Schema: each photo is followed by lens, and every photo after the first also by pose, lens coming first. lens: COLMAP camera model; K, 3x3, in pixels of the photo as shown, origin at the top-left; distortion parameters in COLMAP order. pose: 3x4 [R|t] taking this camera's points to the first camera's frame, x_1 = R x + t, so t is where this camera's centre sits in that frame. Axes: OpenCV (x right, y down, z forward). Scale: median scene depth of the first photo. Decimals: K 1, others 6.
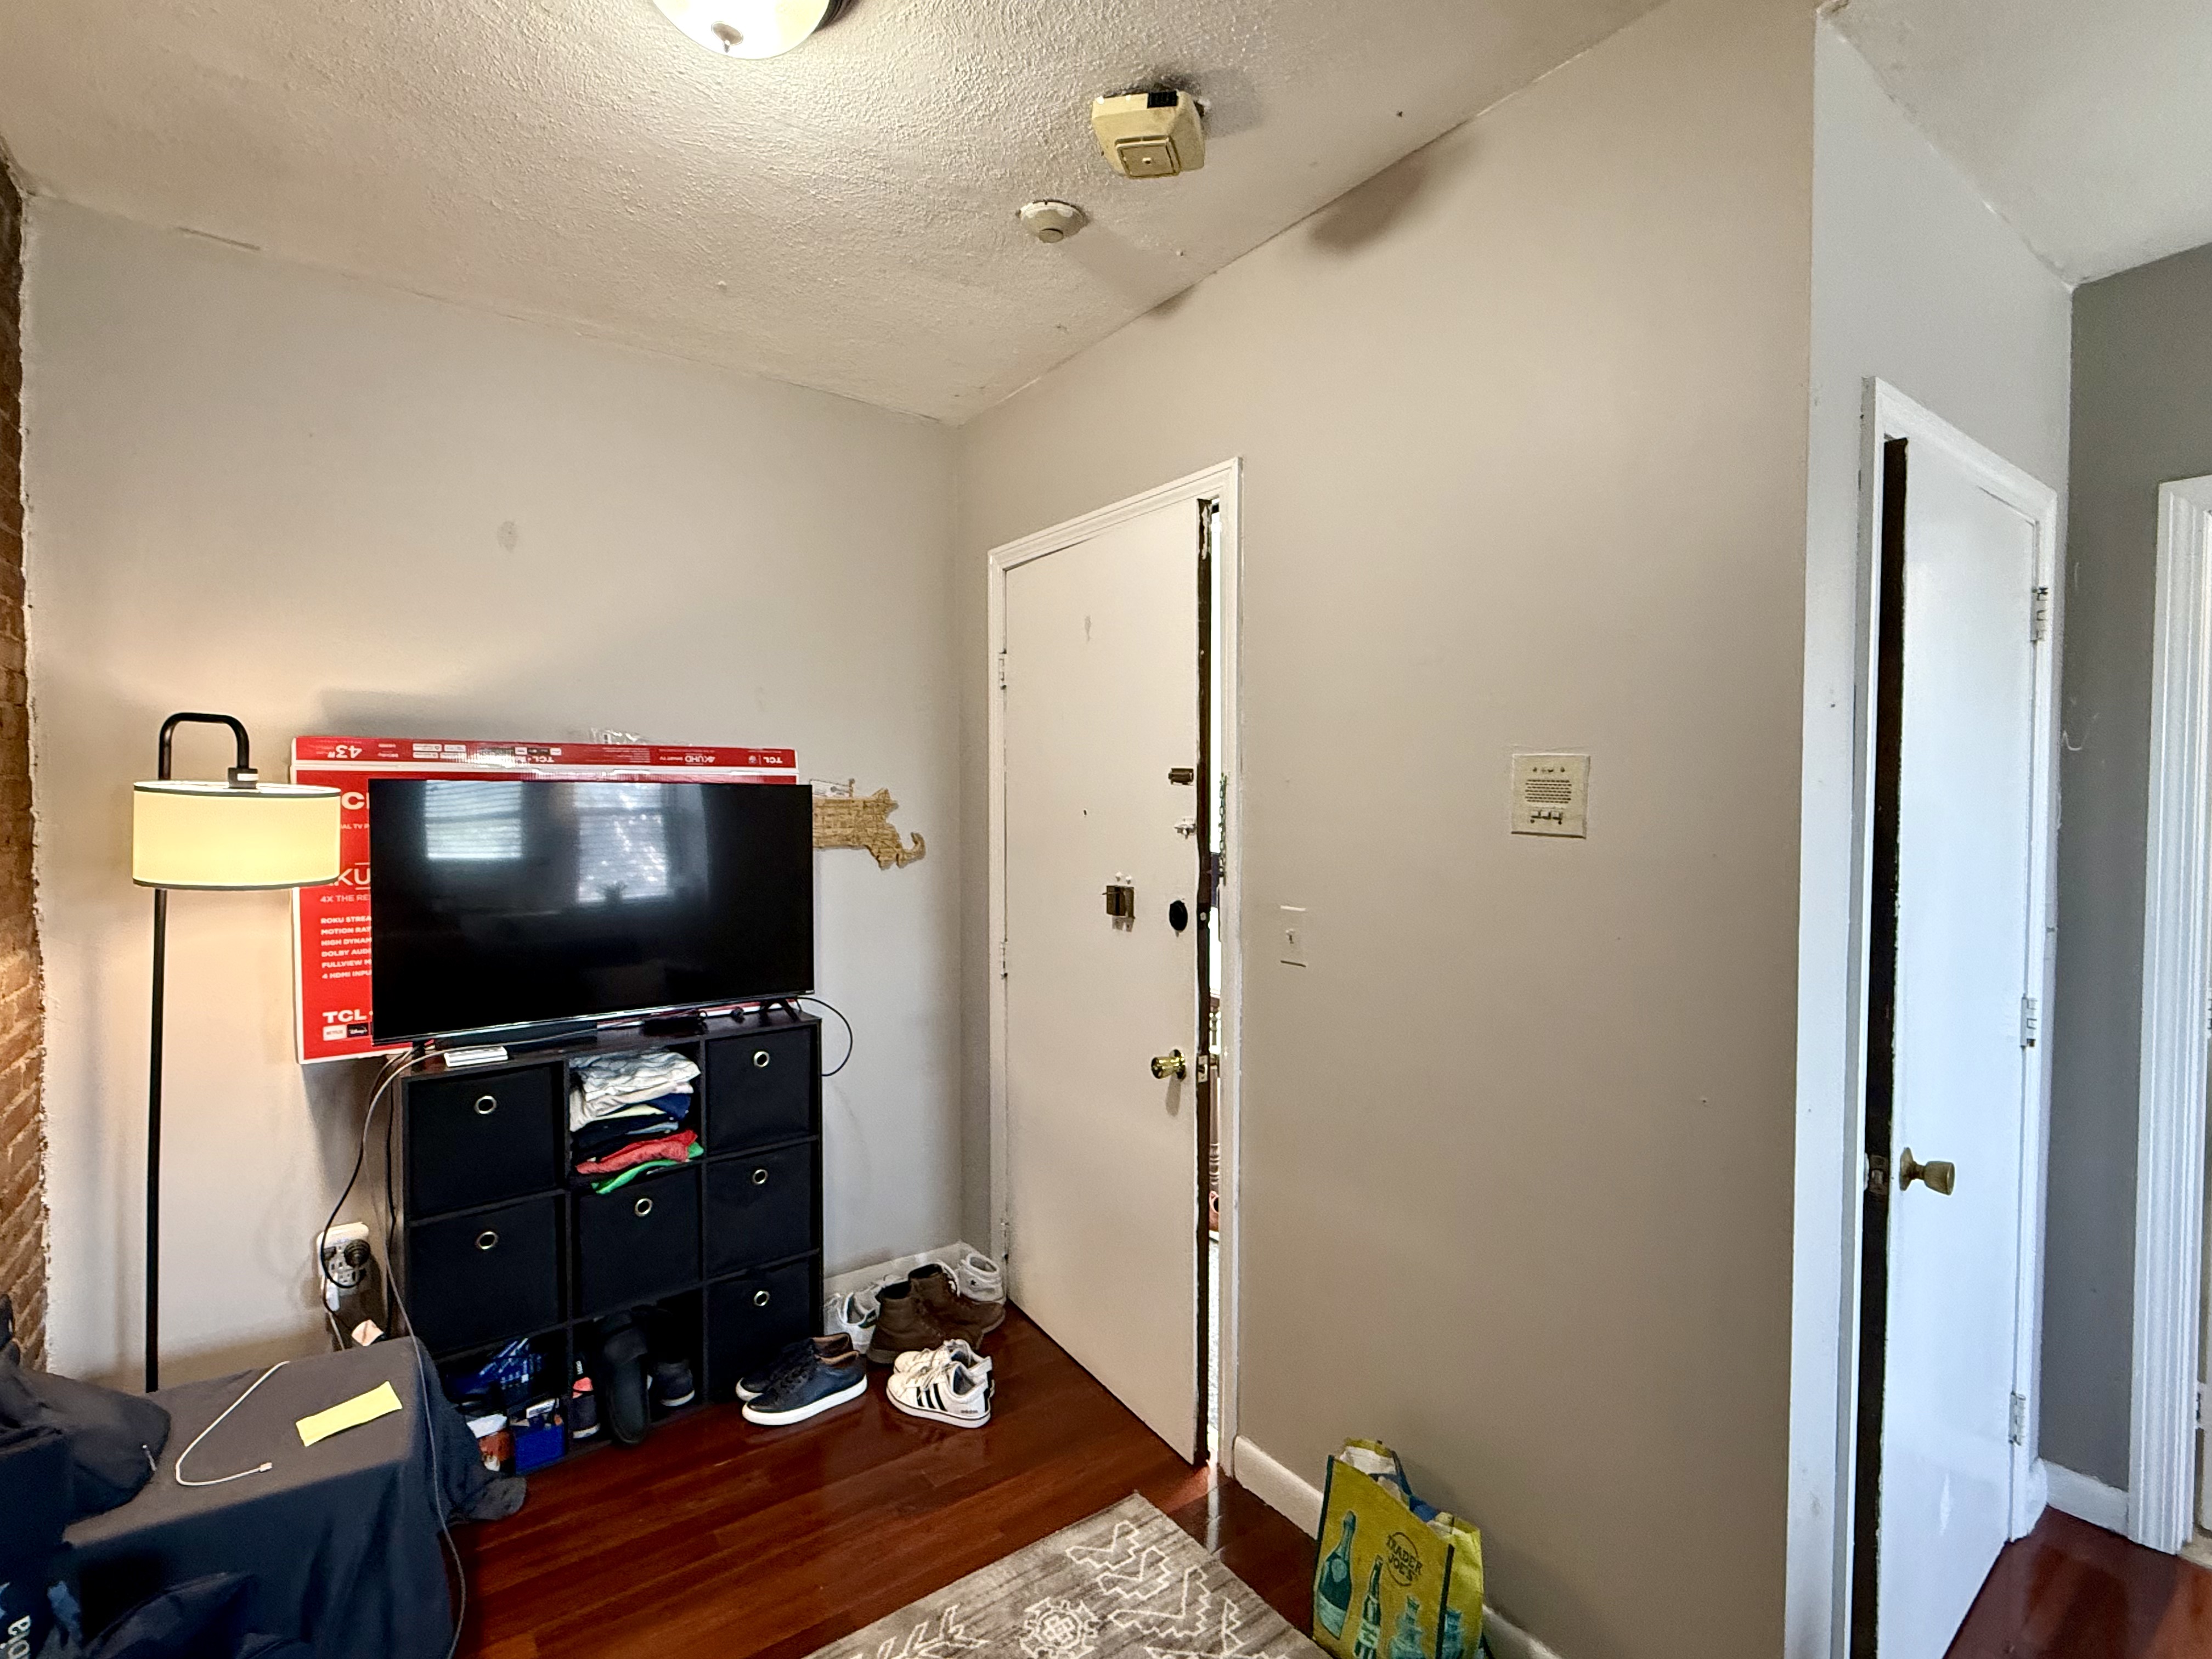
lens RADIAL K [[1046.0, 0, 1114.1], [0, 1046.0, 829.4], [0, 0, 1]] dist [-0.002331, 0.000200]
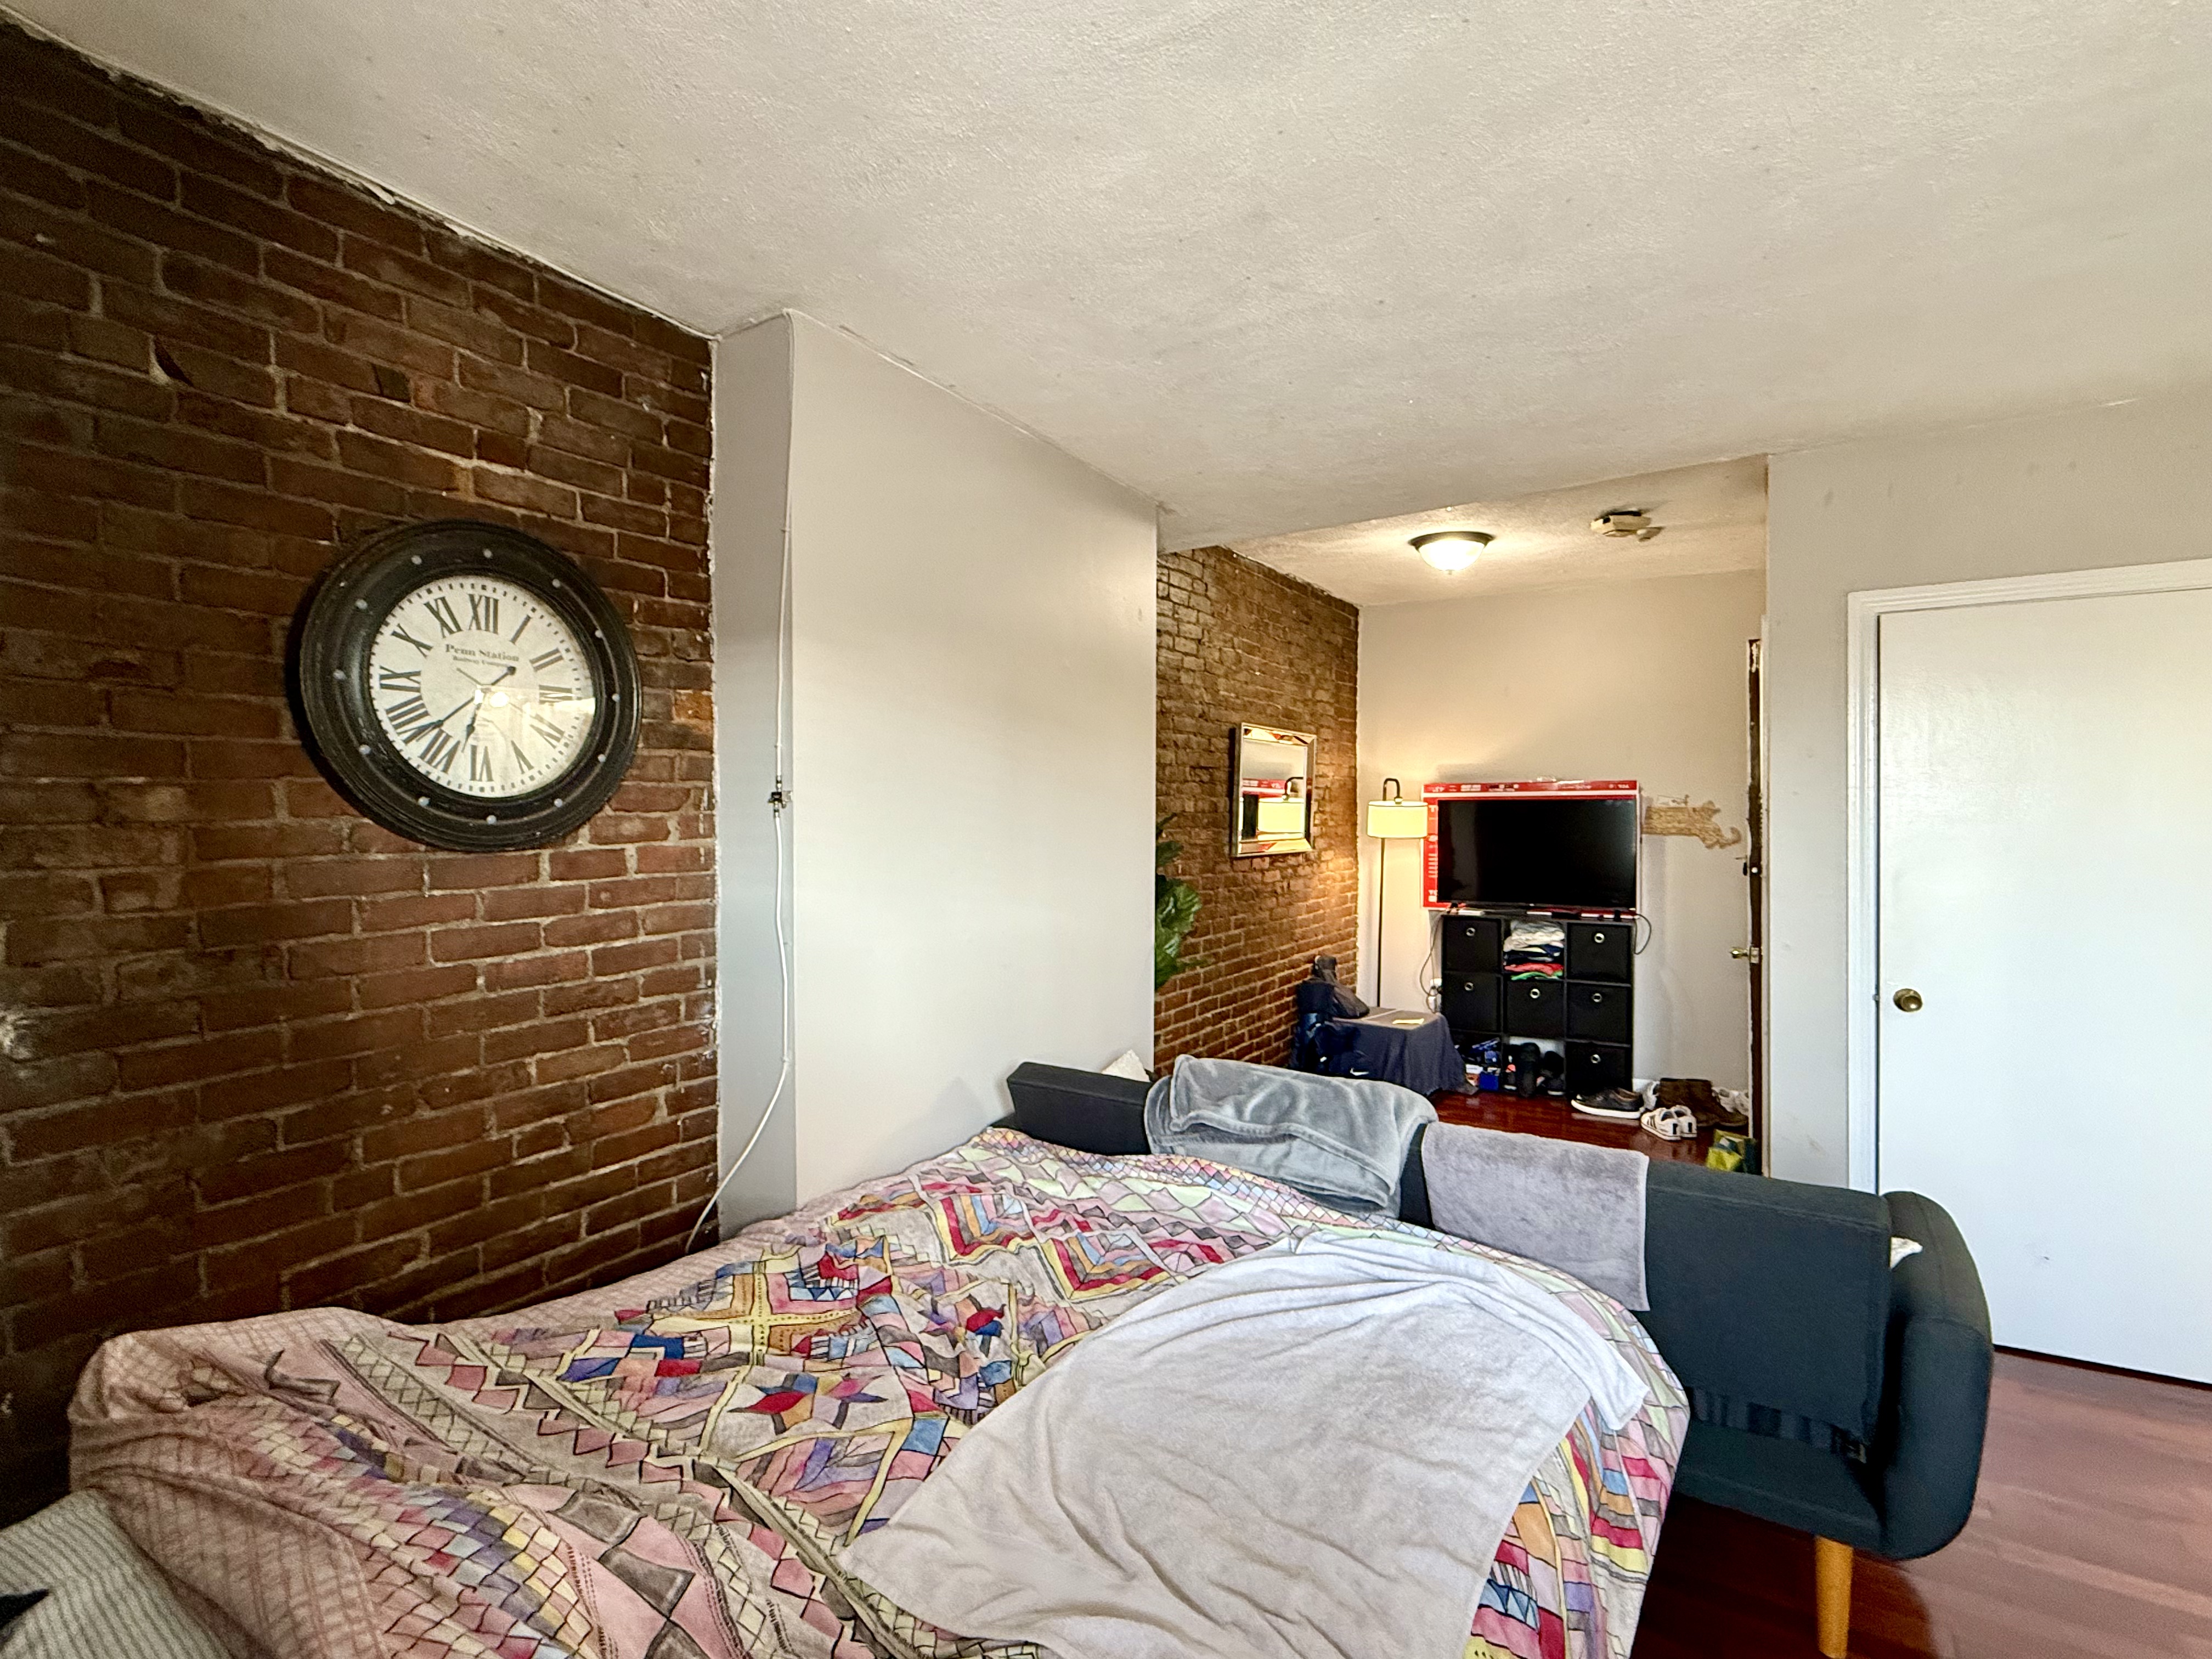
lens RADIAL K [[1046.0, 0, 1114.1], [0, 1046.0, 829.4], [0, 0, 1]] dist [-0.002331, 0.000200]
pose [[0.368054, 0.010531, -0.929745, 1.275252], [-0.025602, 0.999672, 0.001188, 0.037992], [0.929452, 0.023366, 0.368203, -0.642450]]
